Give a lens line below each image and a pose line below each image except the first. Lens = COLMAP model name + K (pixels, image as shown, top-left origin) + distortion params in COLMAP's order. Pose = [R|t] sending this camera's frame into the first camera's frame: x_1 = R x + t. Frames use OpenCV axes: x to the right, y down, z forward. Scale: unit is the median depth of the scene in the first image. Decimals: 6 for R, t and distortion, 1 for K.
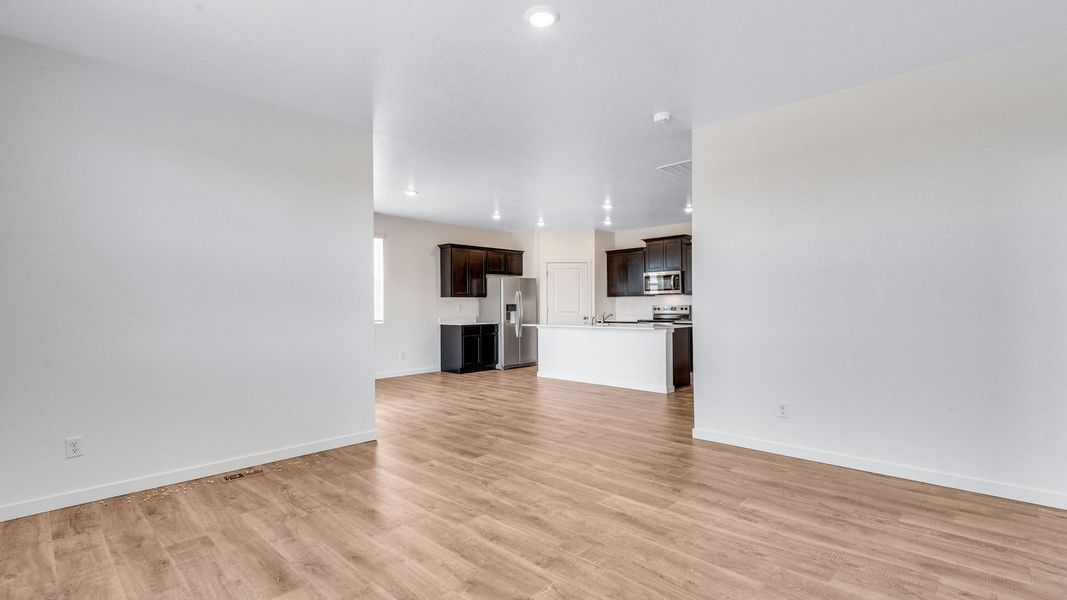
lens RADIAL K [[485.3, 0, 527.6], [0, 485.3, 301.5], [0, 0, 1]] dist [0.020948, -0.003809]
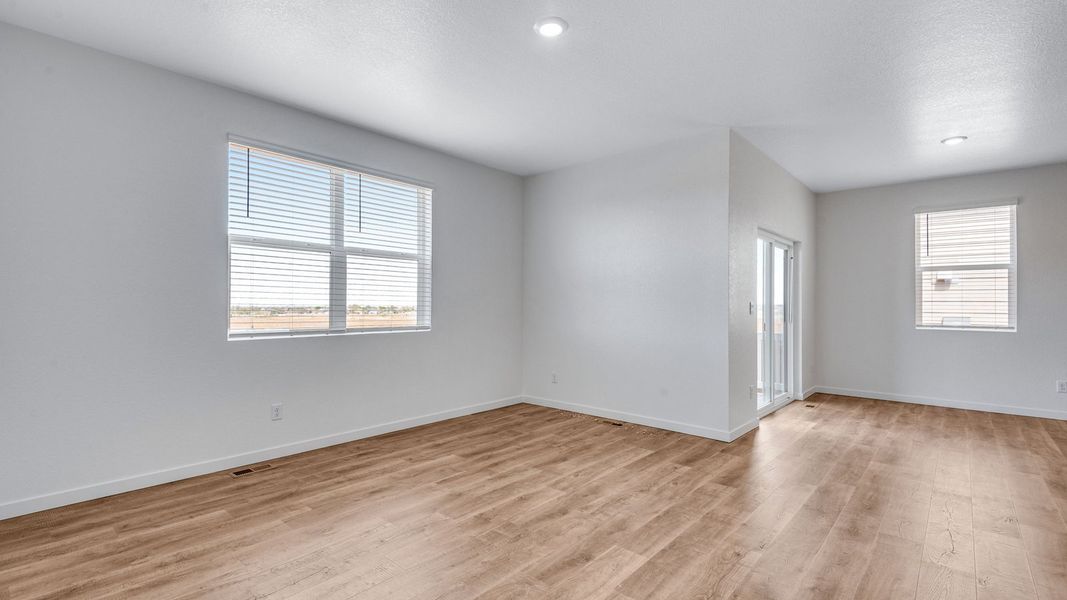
lens RADIAL K [[485.3, 0, 524.2], [0, 485.3, 294.8], [0, 0, 1]] dist [0.020948, -0.003809]
pose [[0.046845, -0.010126, -0.998851, 1.002763], [0.001379, 0.999948, -0.010073, -0.006724], [0.998901, -0.000906, 0.046857, 0.830467]]
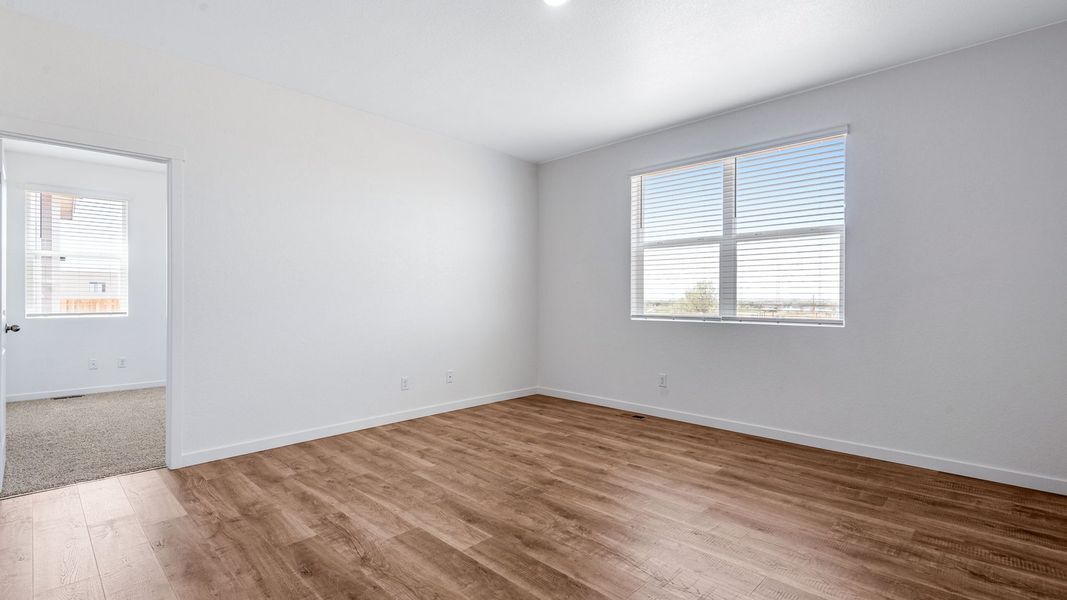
lens RADIAL K [[485.3, 0, 530.4], [0, 485.3, 296.5], [0, 0, 1]] dist [0.020948, -0.003809]
pose [[-0.999980, 0.006164, -0.001469, 0.081305], [0.006184, 0.999884, -0.013904, 0.035779], [0.001383, -0.013913, -0.999902, 1.853206]]
